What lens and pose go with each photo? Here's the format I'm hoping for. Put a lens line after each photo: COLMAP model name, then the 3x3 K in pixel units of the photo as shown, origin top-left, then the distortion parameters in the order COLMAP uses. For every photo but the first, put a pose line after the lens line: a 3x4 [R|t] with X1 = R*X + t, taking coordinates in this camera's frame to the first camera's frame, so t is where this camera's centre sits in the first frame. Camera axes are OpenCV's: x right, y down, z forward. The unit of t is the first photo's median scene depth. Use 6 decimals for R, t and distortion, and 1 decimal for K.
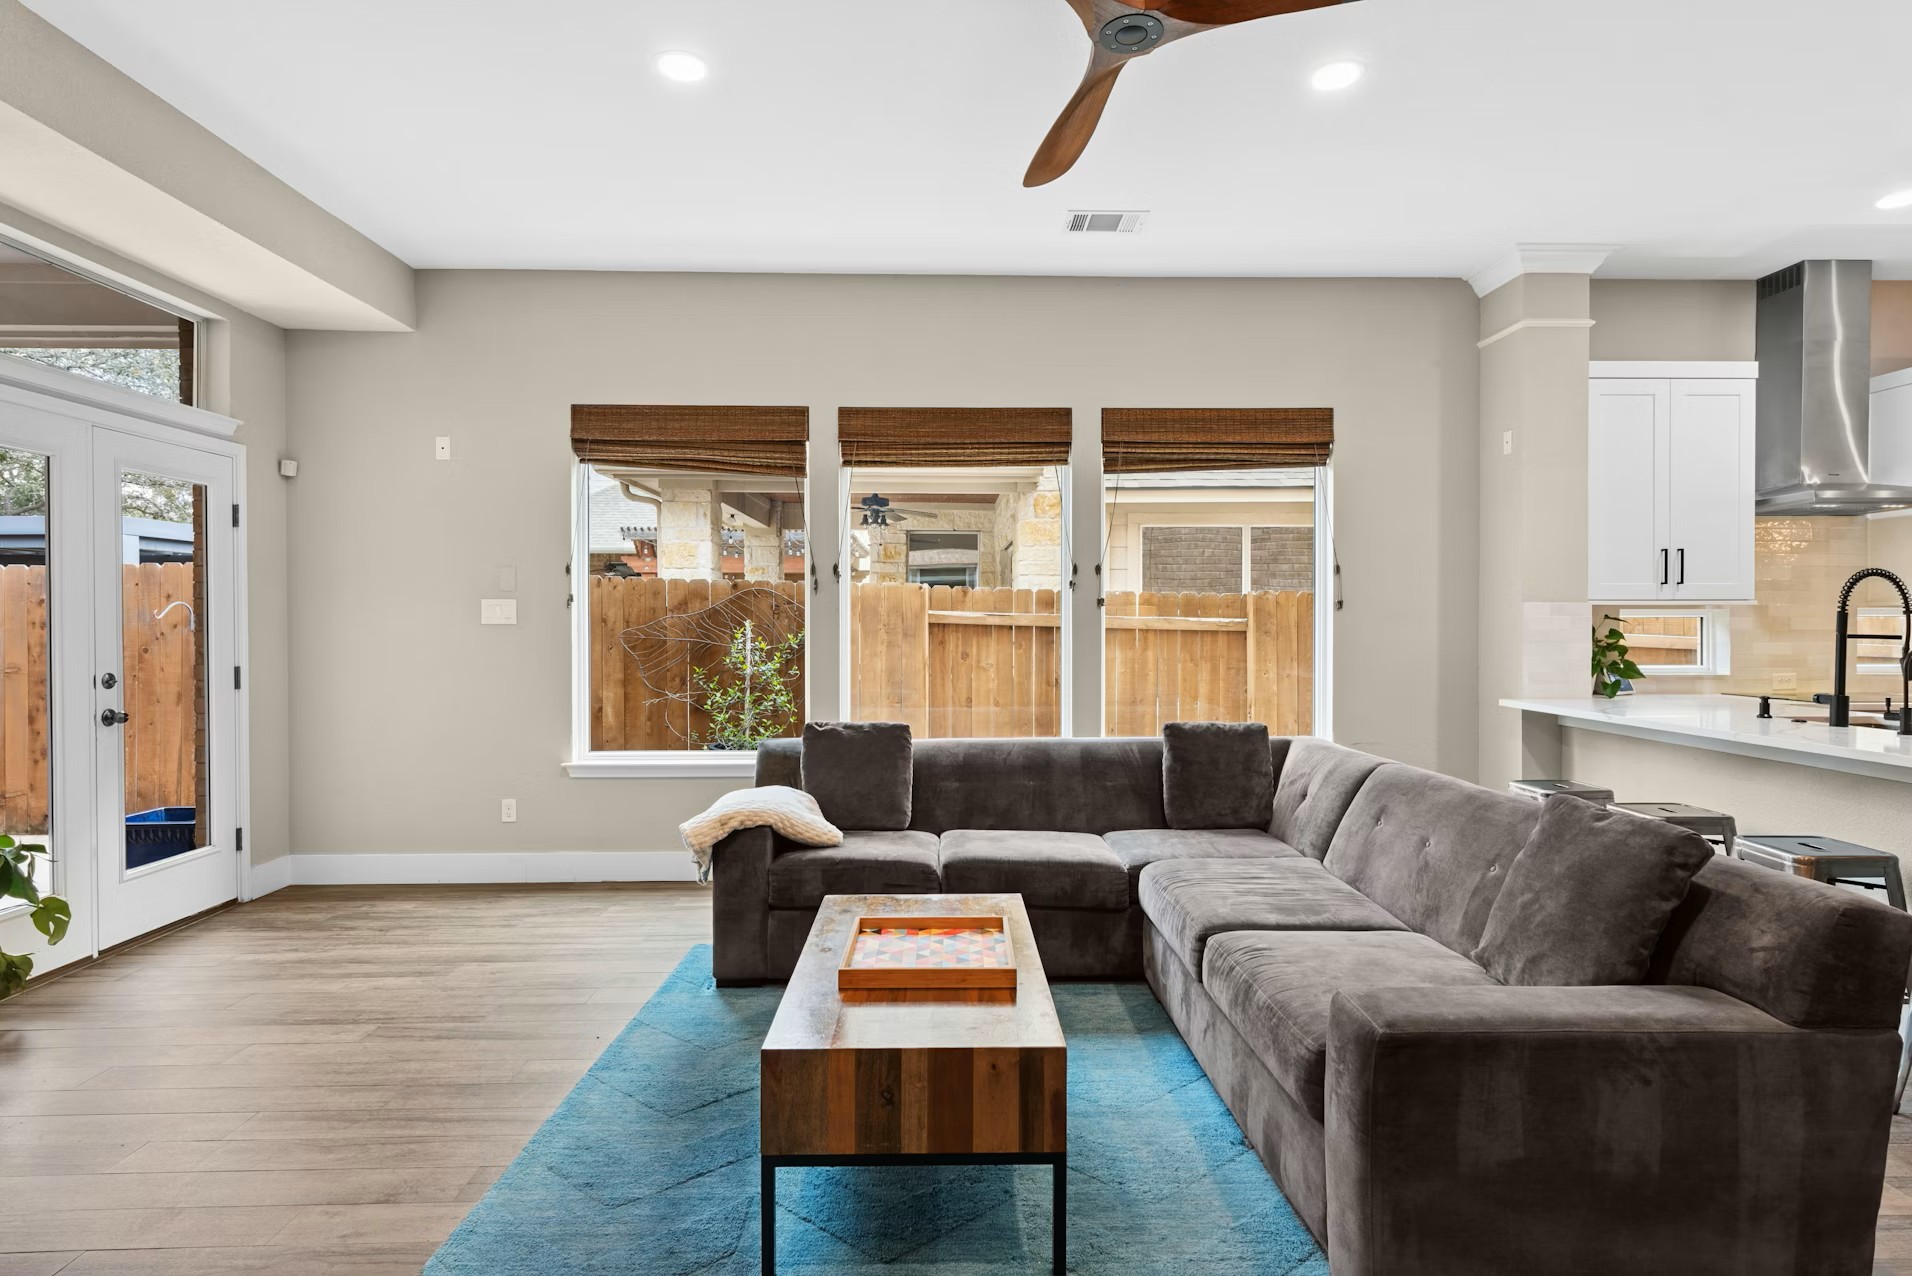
lens RADIAL K [[1030.0, 0, 947.8], [0, 1030.0, 633.7], [0, 0, 1]] dist [0.011788, -0.001943]
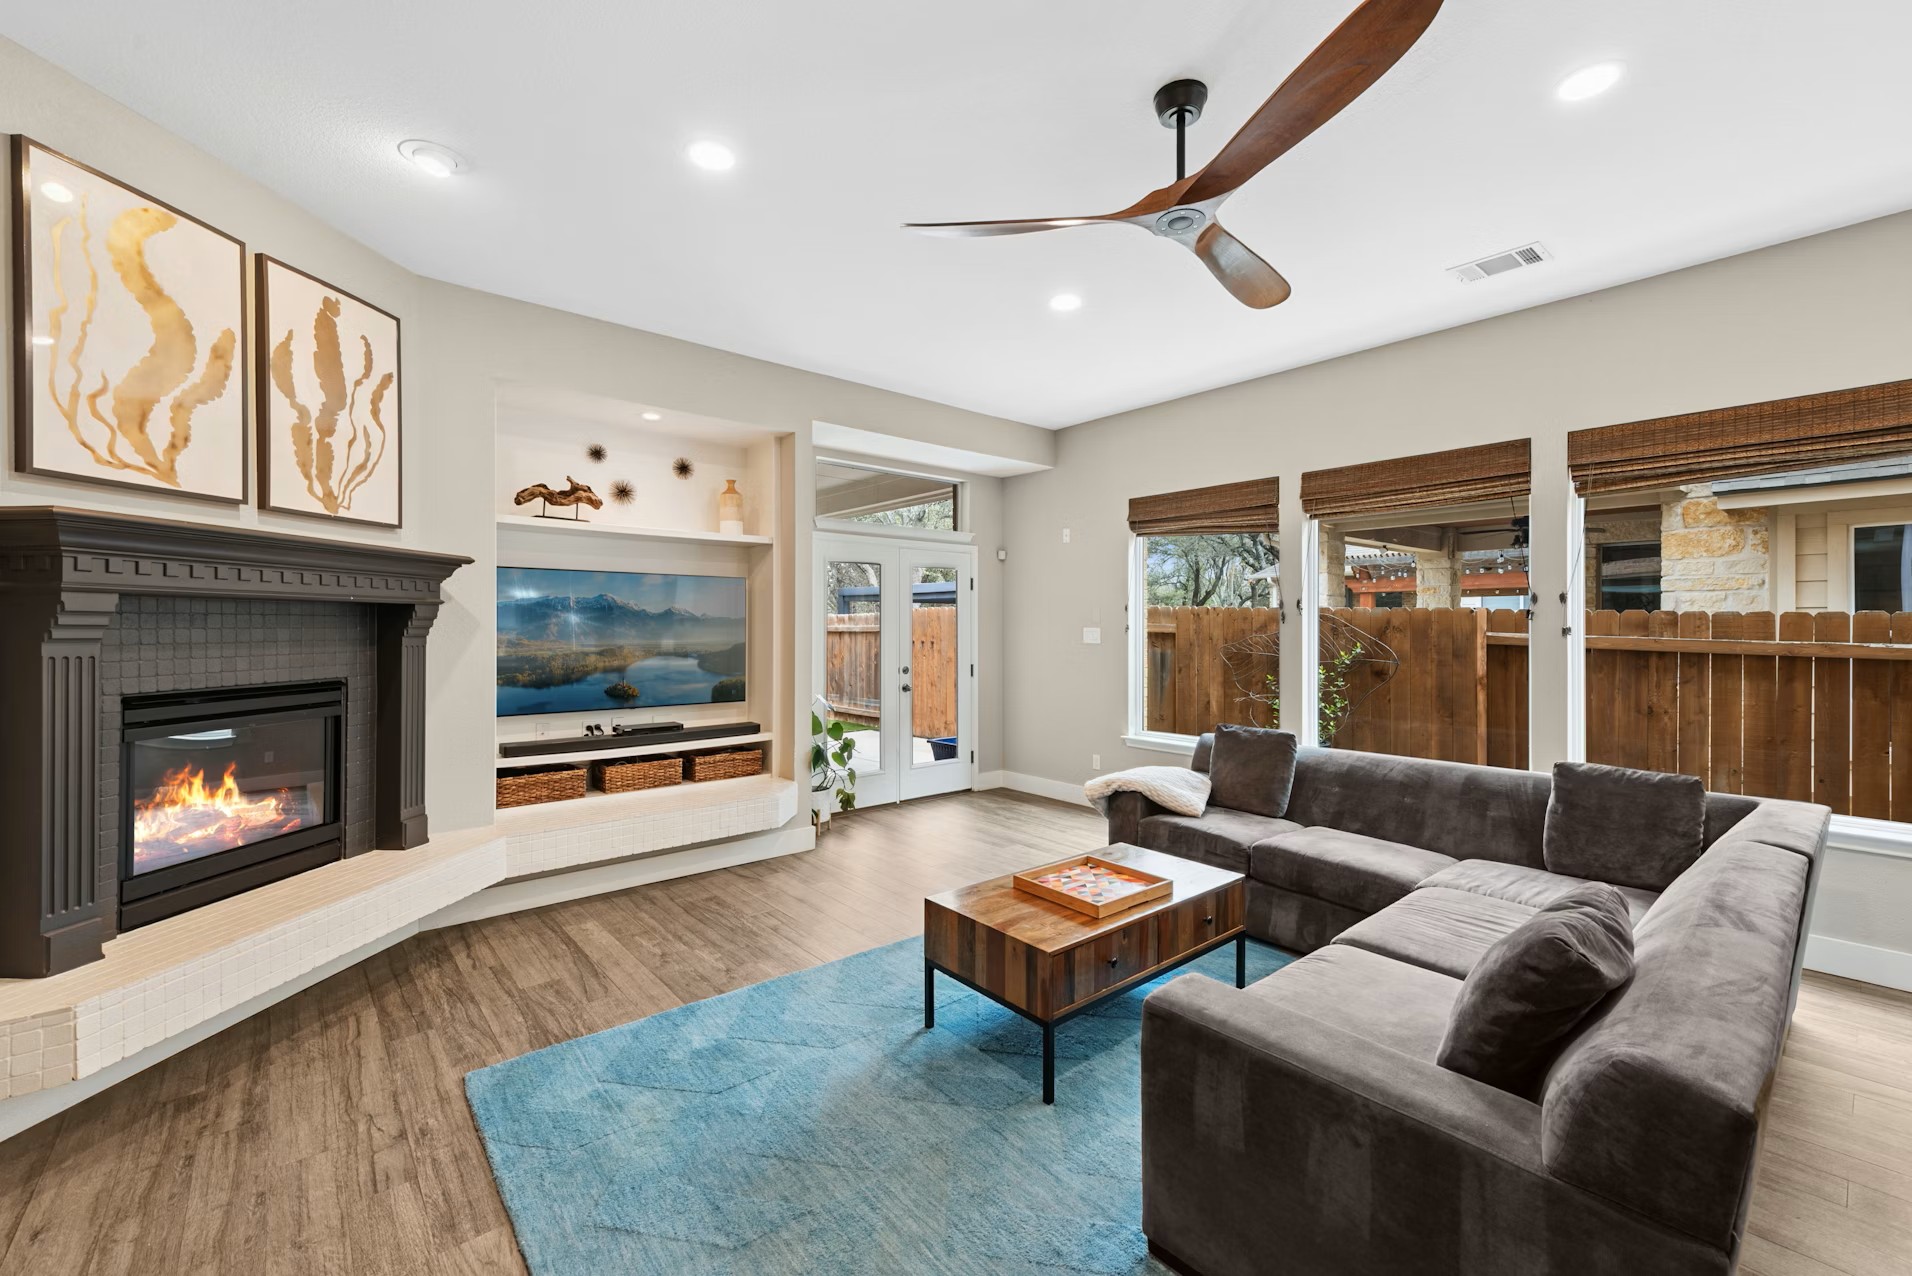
lens RADIAL K [[819.0, 0, 952.3], [0, 819.0, 627.8], [0, 0, 1]] dist [0.002257, -0.004353]
pose [[0.600159, 0.003674, -0.799873, 0.504312], [-0.007331, 0.999973, -0.000908, -0.035200], [0.799847, 0.006409, 0.600169, 0.087564]]
